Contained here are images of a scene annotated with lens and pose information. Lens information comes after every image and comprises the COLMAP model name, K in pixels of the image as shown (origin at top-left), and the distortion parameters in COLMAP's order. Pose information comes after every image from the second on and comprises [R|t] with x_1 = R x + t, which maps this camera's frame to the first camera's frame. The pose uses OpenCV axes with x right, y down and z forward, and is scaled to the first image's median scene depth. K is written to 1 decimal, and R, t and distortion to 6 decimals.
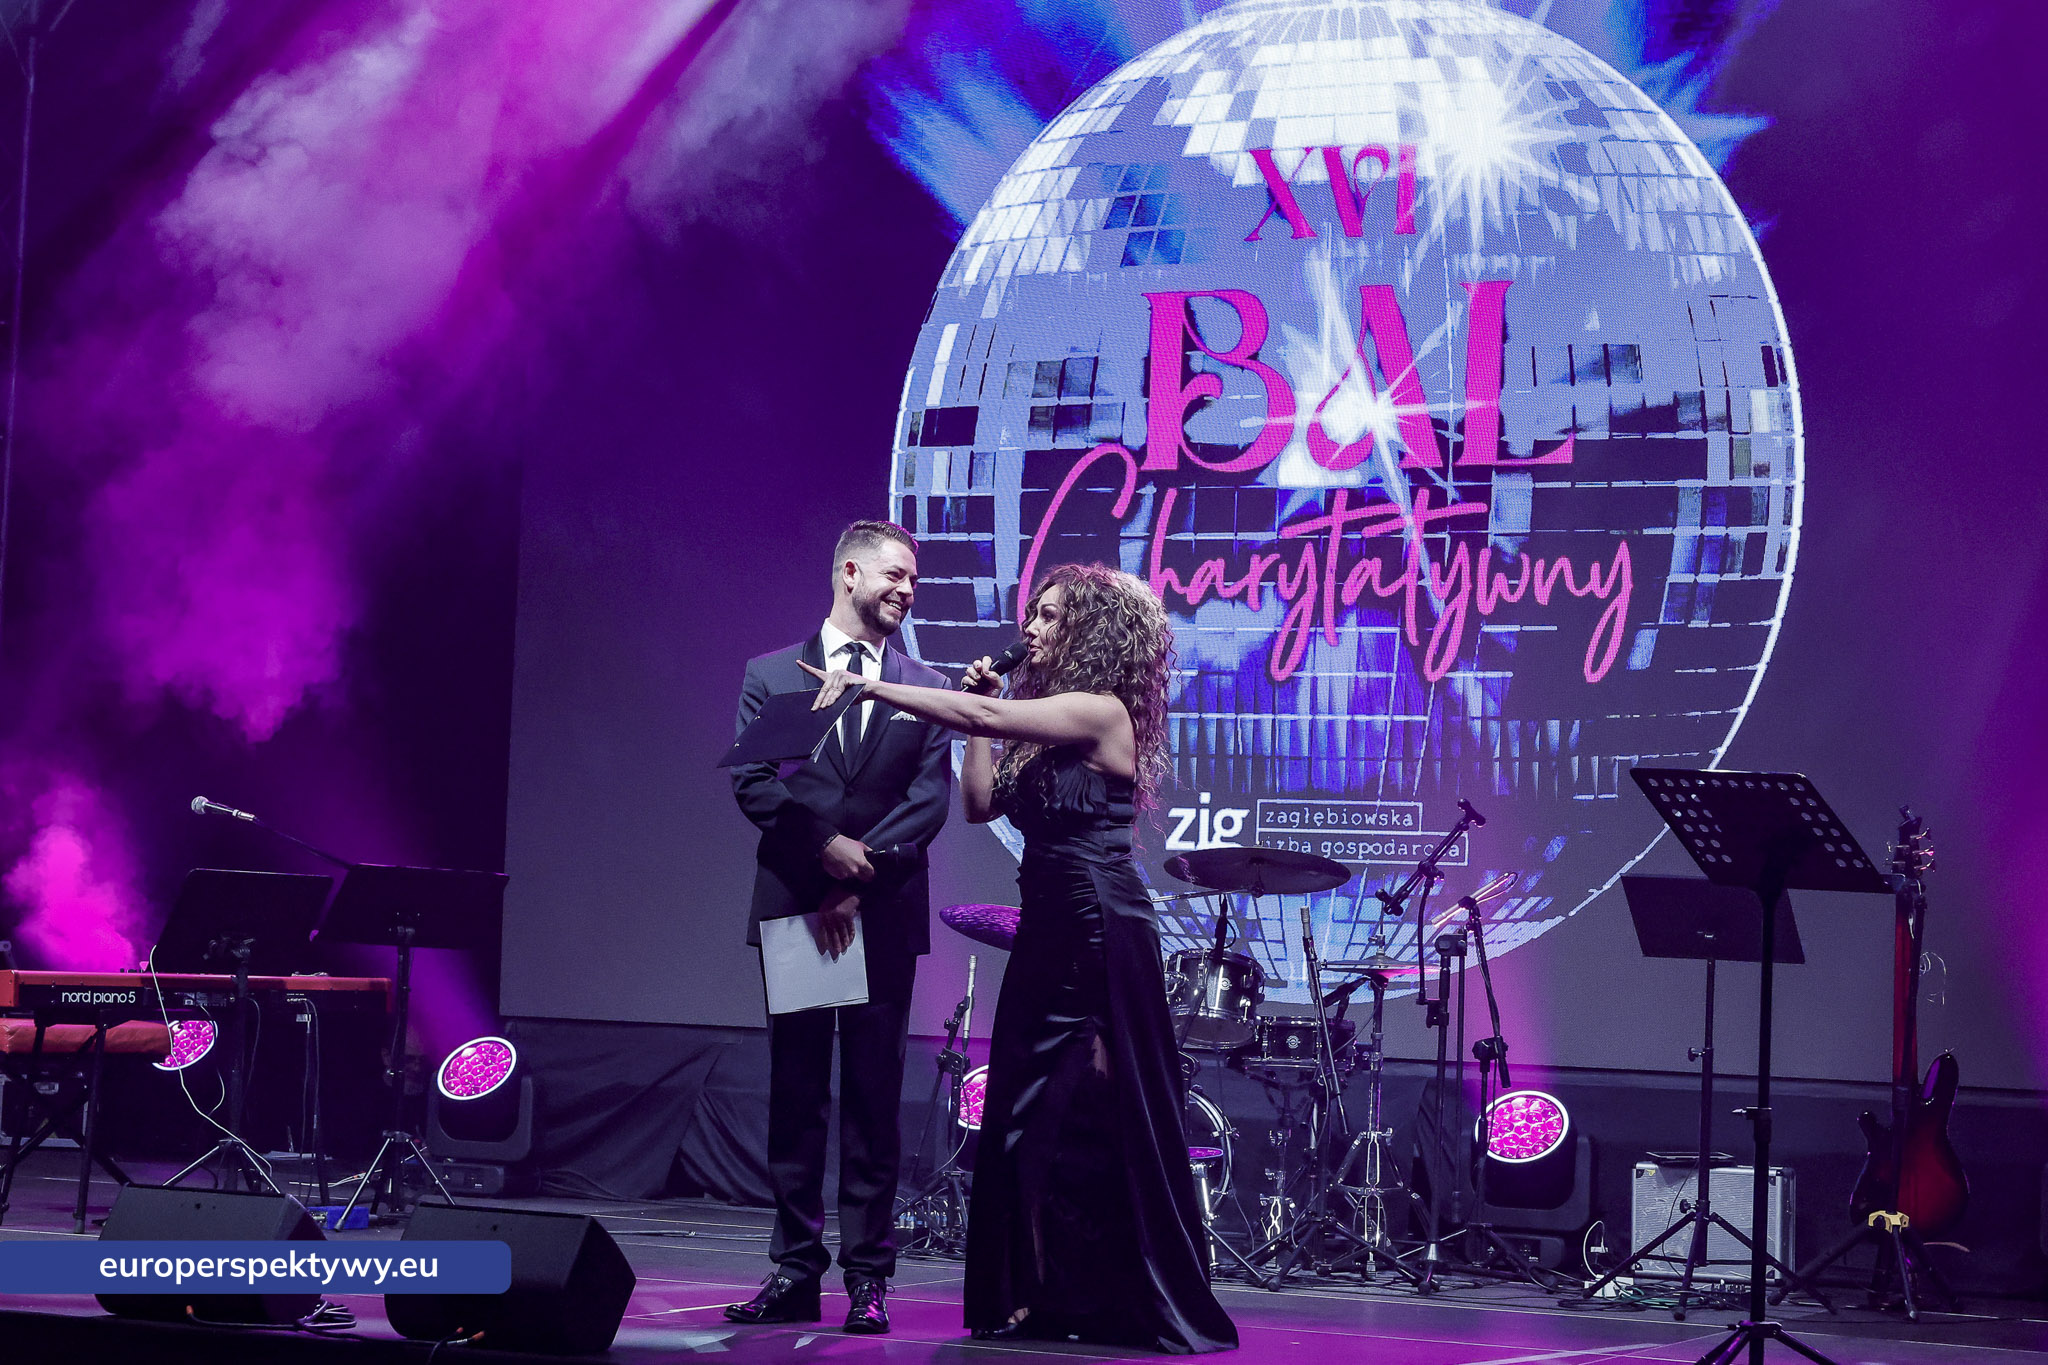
lens RADIAL K [[4265.7, 0, 1024.0], [0, 4265.7, 682.5], [0, 0, 1]] dist [0.053568, 0.129241]
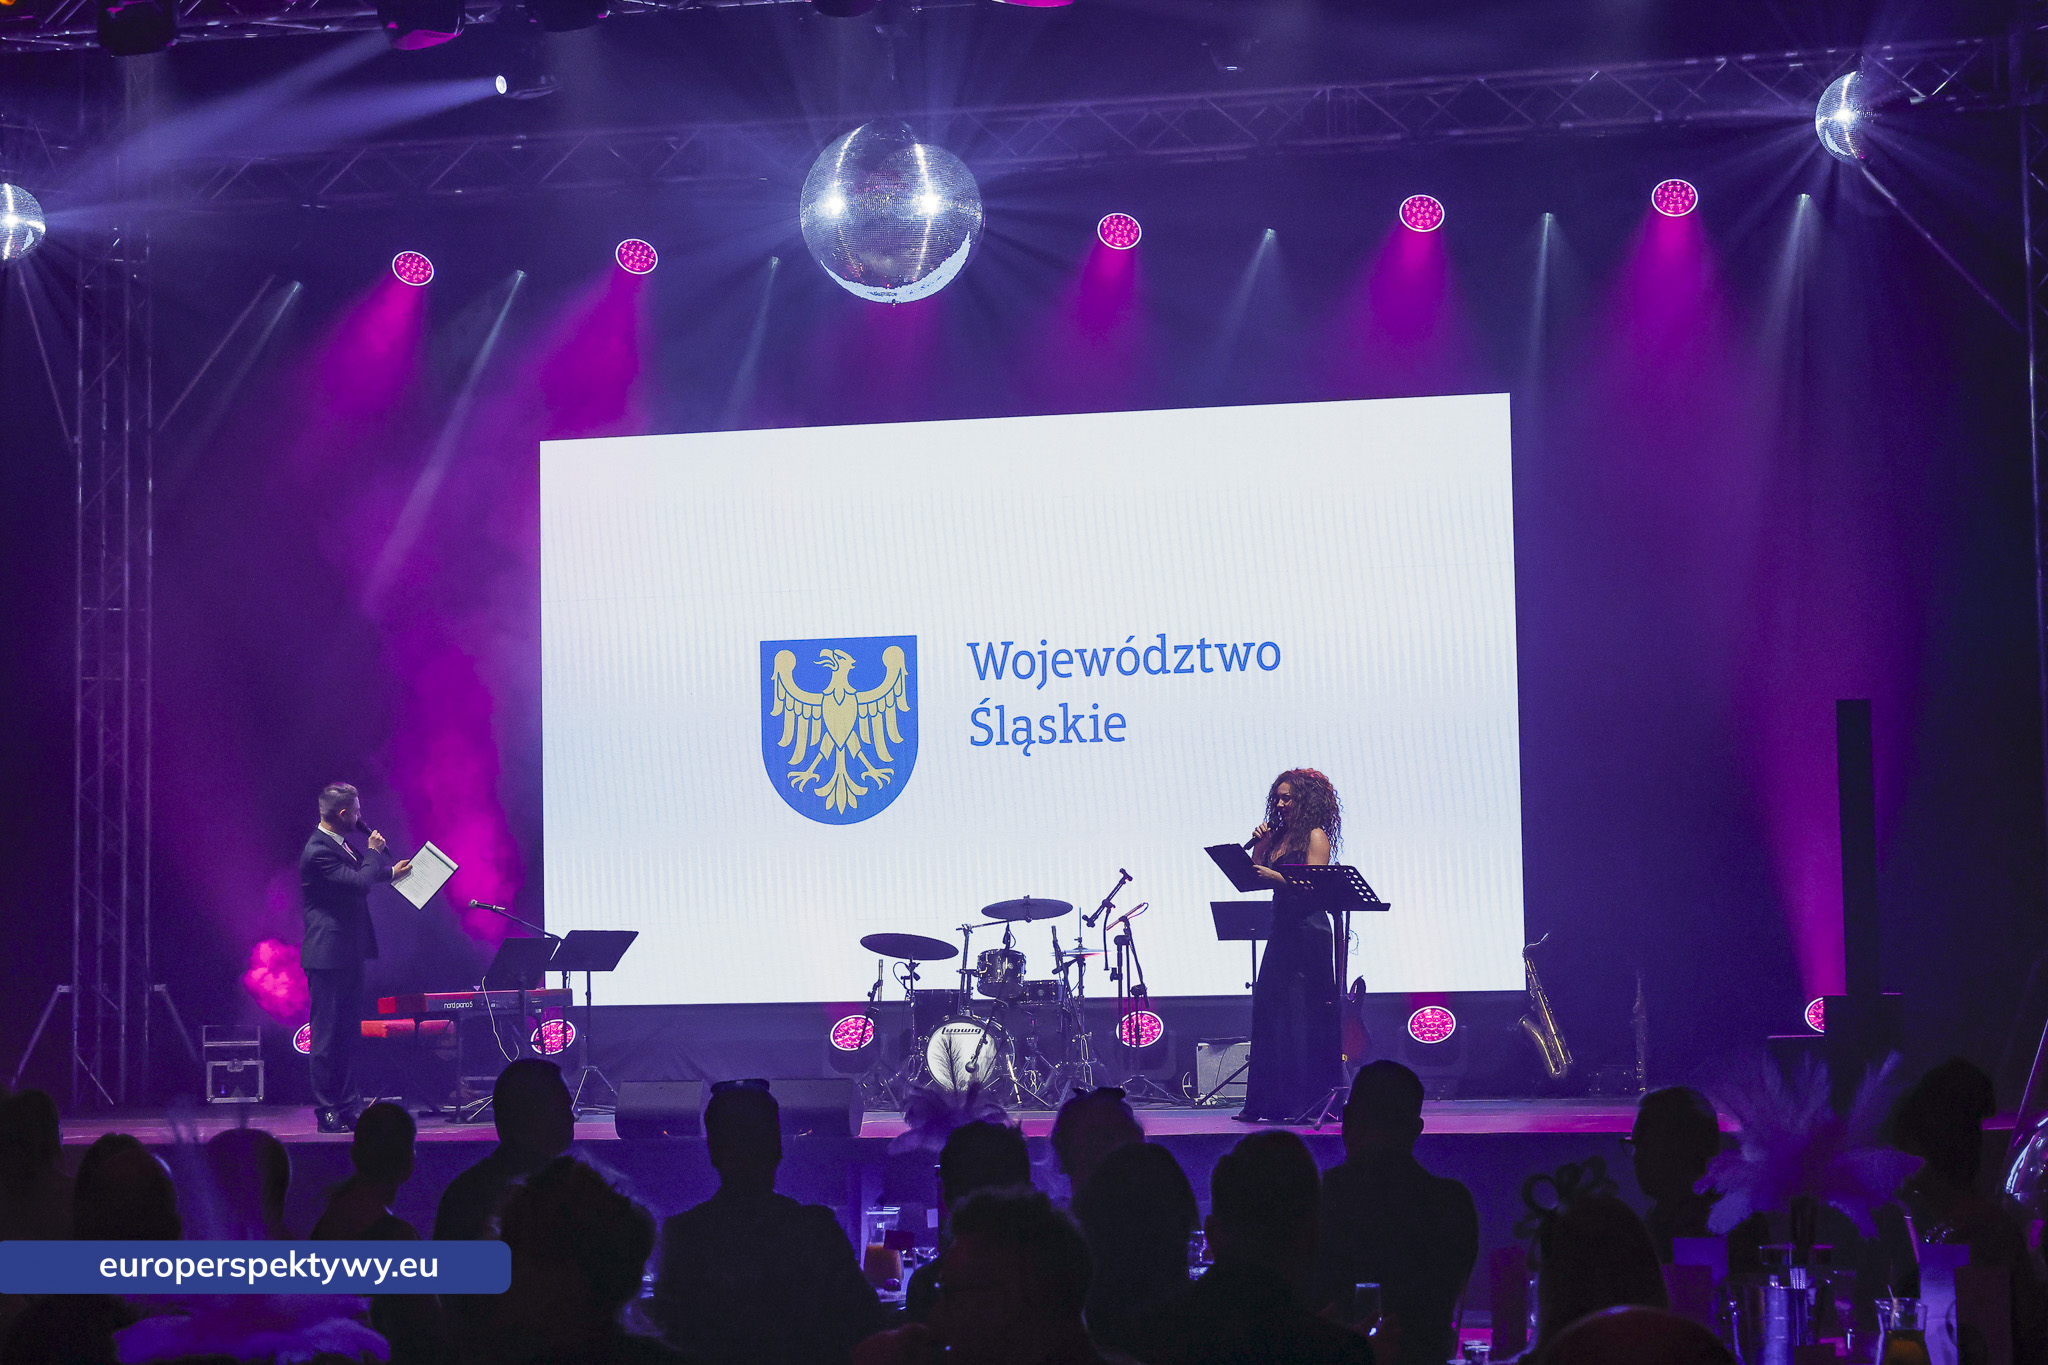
lens RADIAL K [[4265.7, 0, 1024.0], [0, 4265.7, 682.5], [0, 0, 1]] dist [0.053568, 0.129241]
pose [[0.974462, -0.043607, 0.220277, -0.390316], [0.042464, 0.999049, 0.009924, -0.084071], [-0.220500, -0.000317, 0.975387, -0.983292]]
